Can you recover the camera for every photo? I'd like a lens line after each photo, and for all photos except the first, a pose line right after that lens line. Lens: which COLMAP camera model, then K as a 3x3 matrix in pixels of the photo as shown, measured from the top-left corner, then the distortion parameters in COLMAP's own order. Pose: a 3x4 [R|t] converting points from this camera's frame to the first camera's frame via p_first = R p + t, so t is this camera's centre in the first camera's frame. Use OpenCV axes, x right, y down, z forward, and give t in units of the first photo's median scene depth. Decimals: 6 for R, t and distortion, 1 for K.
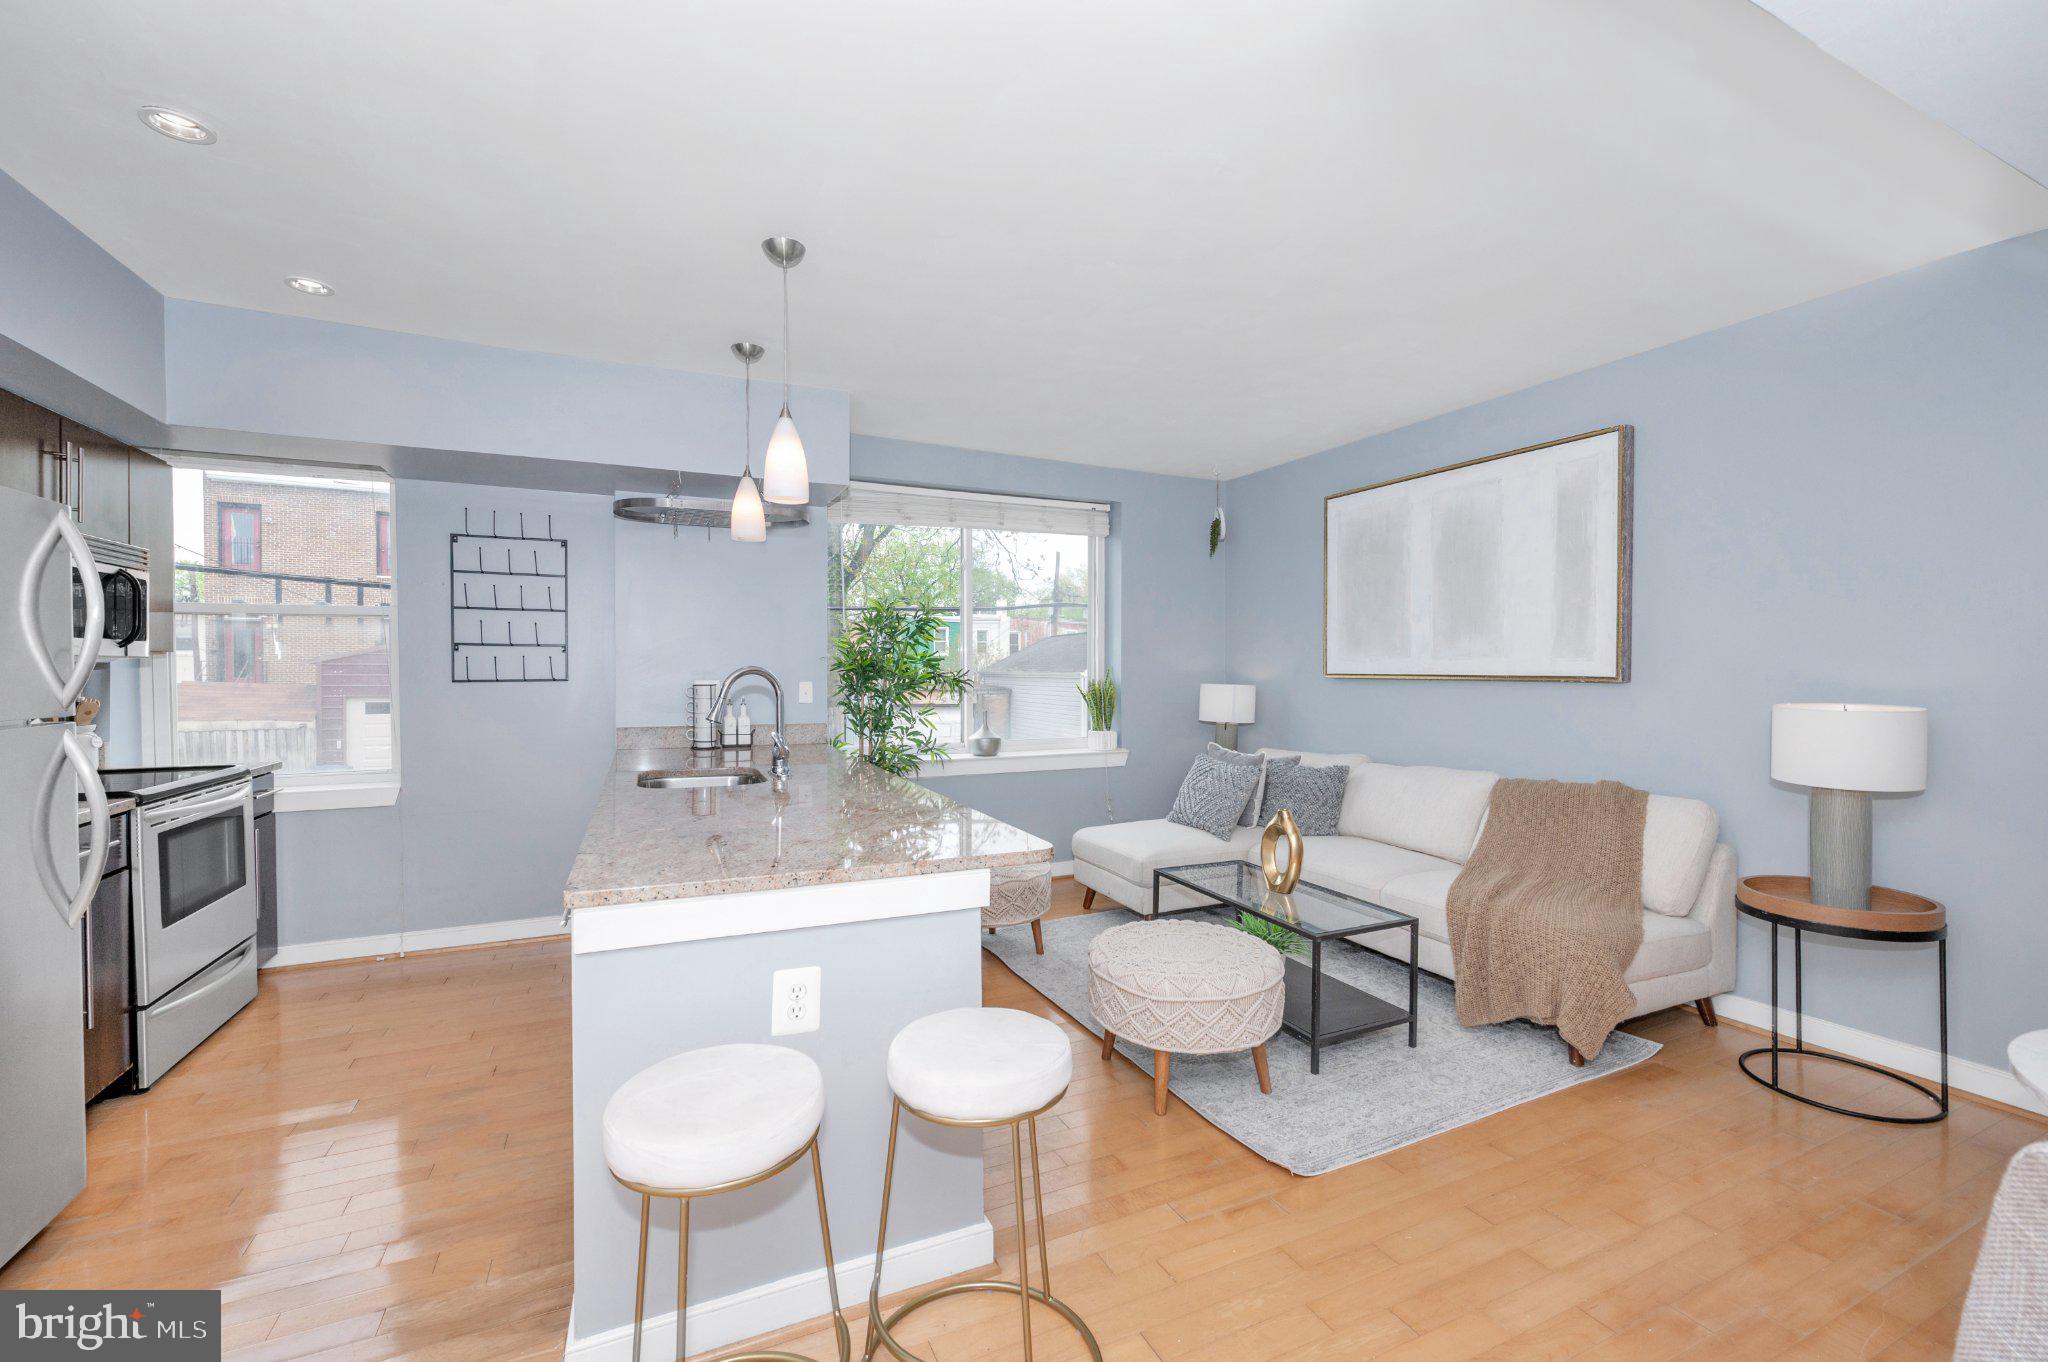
lens RADIAL K [[817.3, 0, 1033.0], [0, 817.3, 681.2], [0, 0, 1]] dist [0.004004, -0.000993]
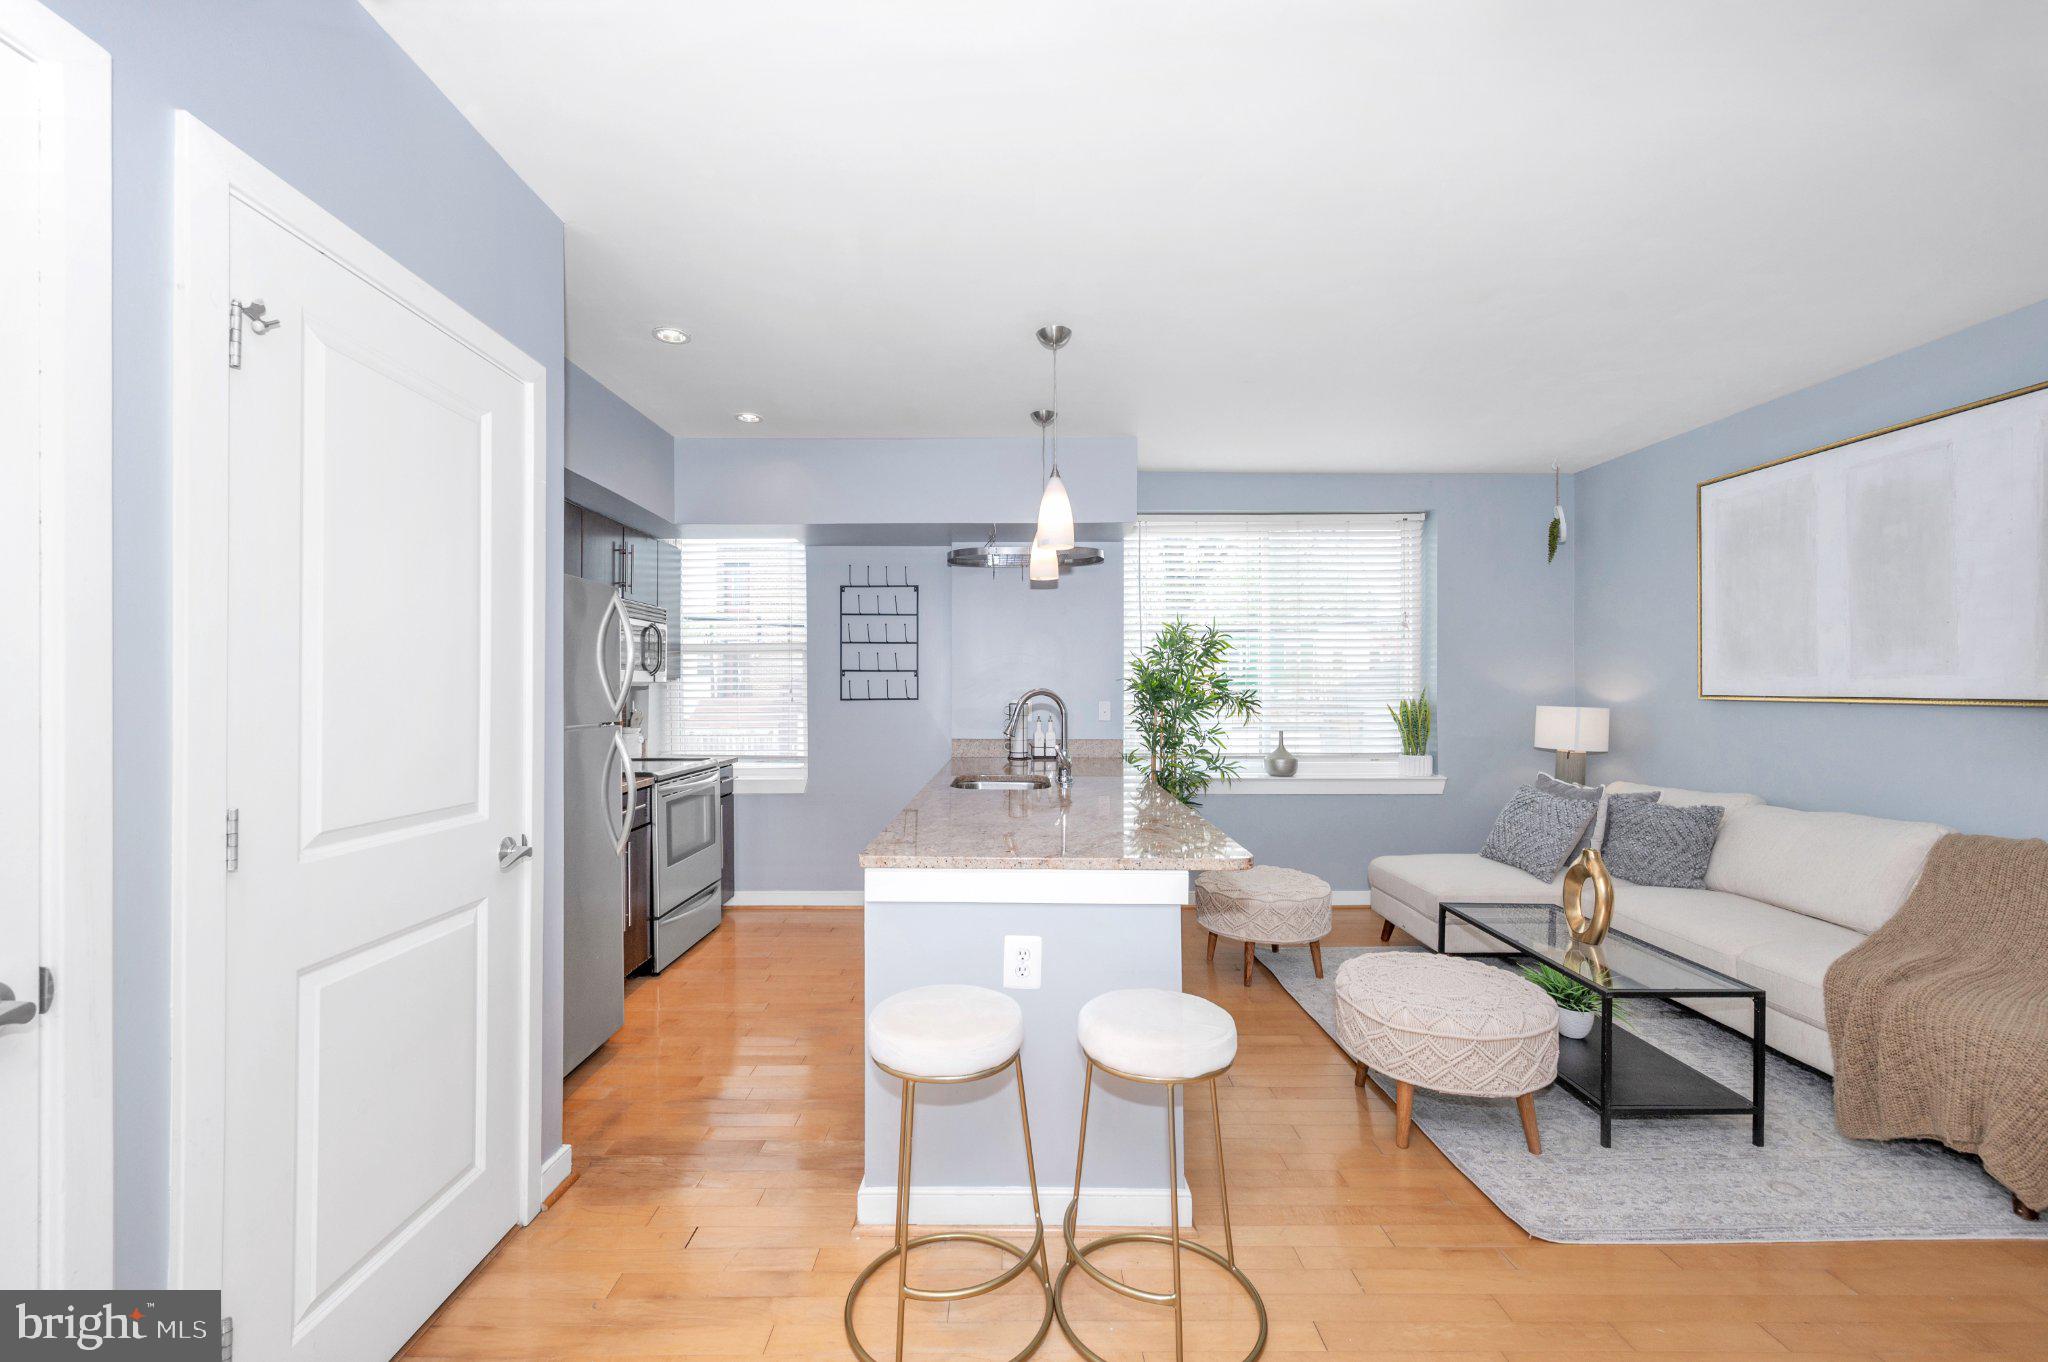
lens RADIAL K [[817.3, 0, 1030.0], [0, 817.3, 691.3], [0, 0, 1]] dist [0.004004, -0.000993]
pose [[0.909807, 0.000461, -0.415031, 0.121327], [-0.004770, 0.999945, -0.009347, -0.002936], [0.415004, 0.010484, 0.909759, -0.062203]]
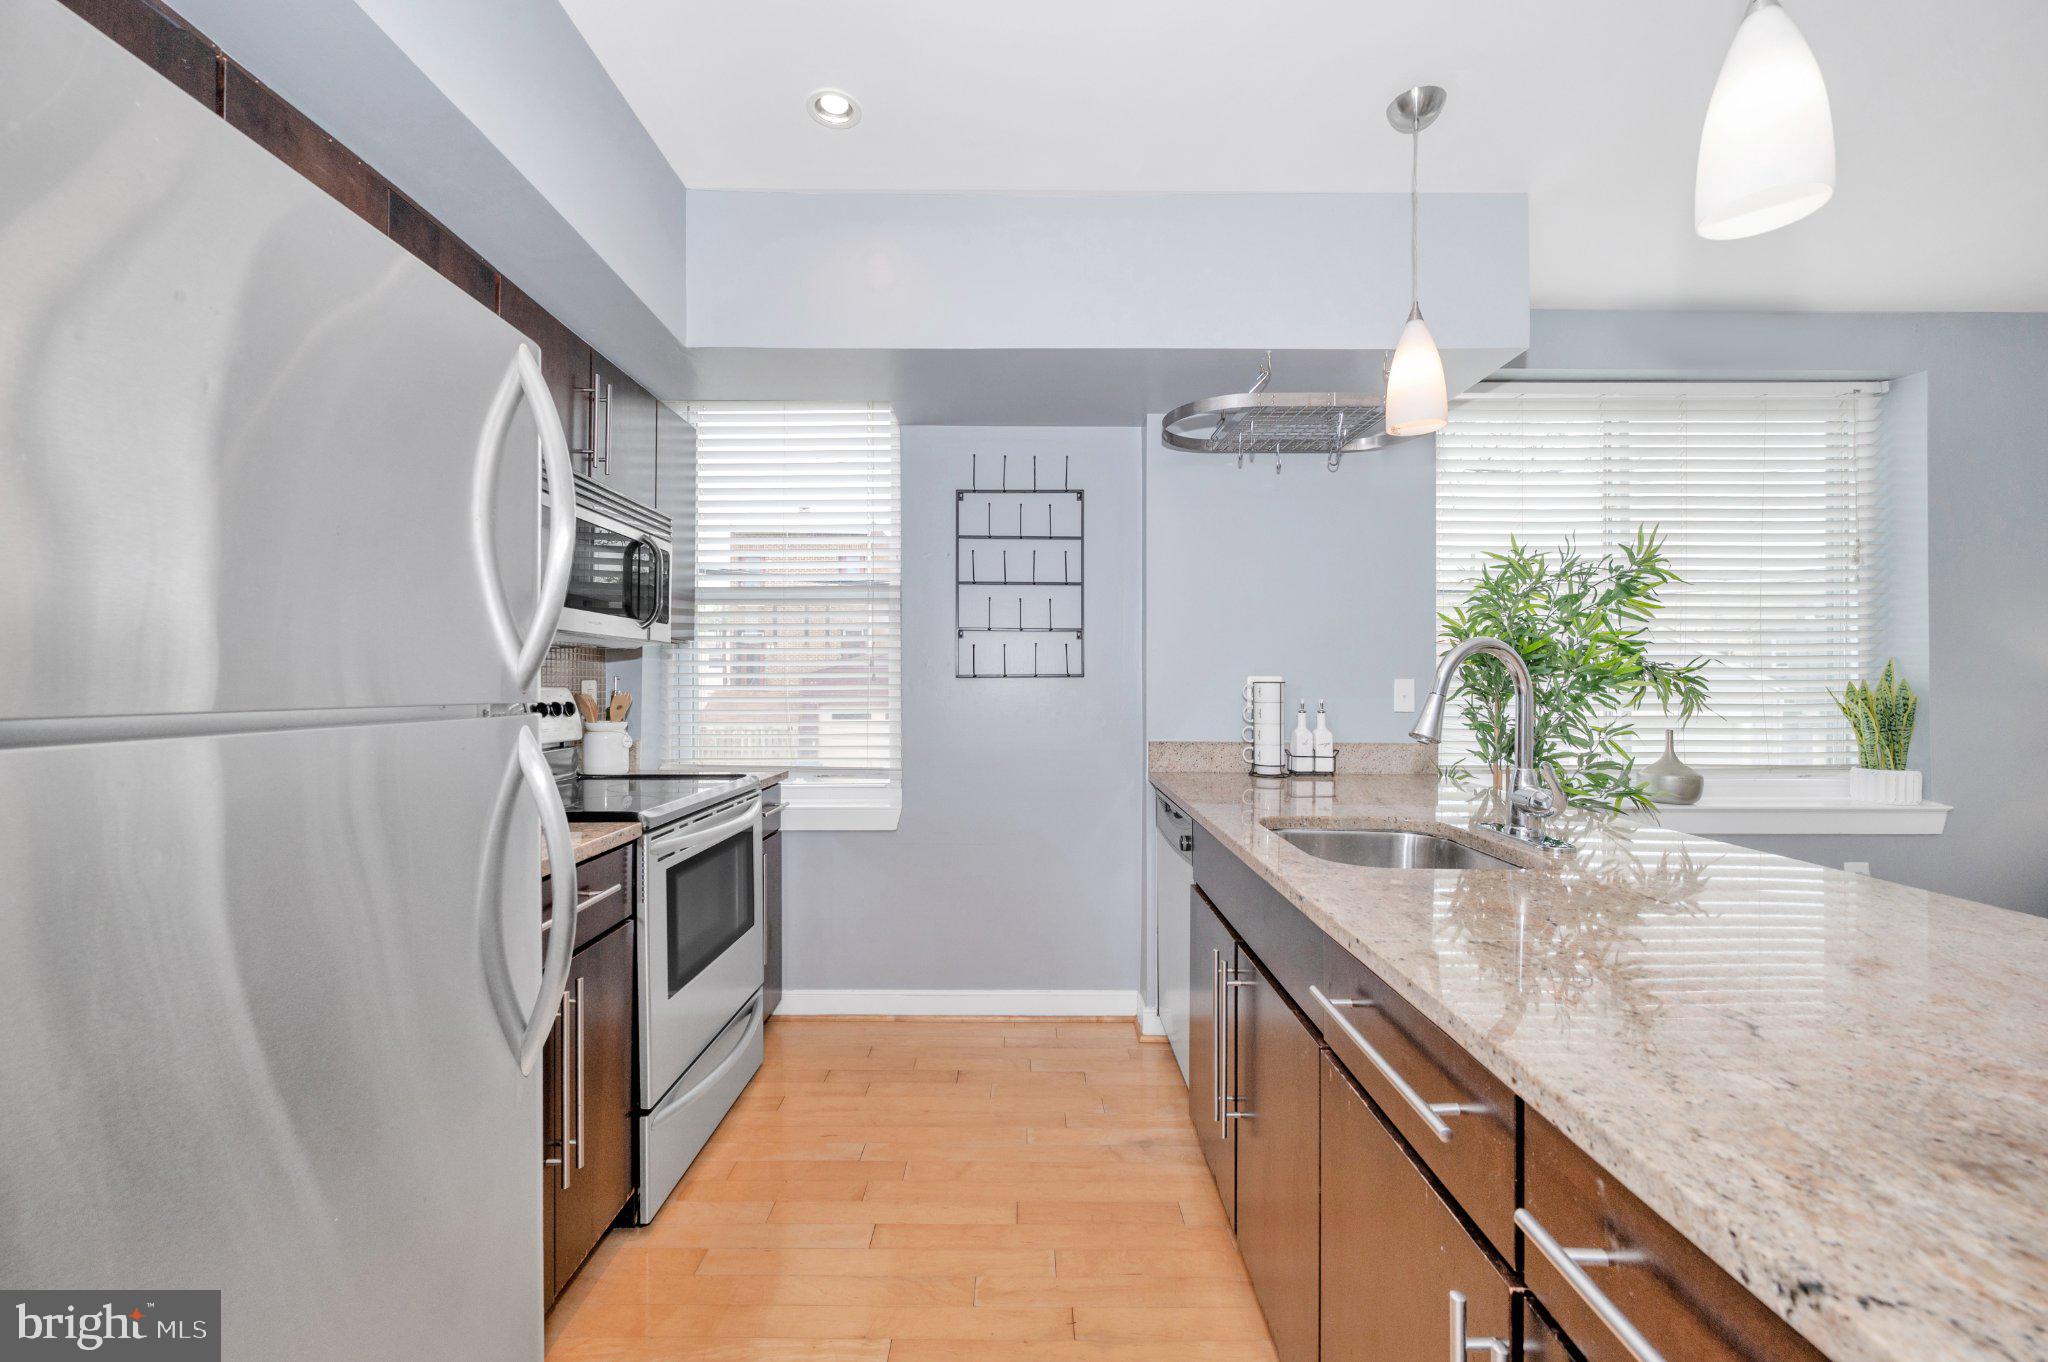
lens RADIAL K [[817.3, 0, 1048.8], [0, 817.3, 682.1], [0, 0, 1]] dist [0.004004, -0.000993]
pose [[0.913952, 0.000066, -0.405823, -0.375322], [-0.007078, 0.999850, -0.015778, 0.021169], [0.405761, 0.017293, 0.913815, 0.384381]]
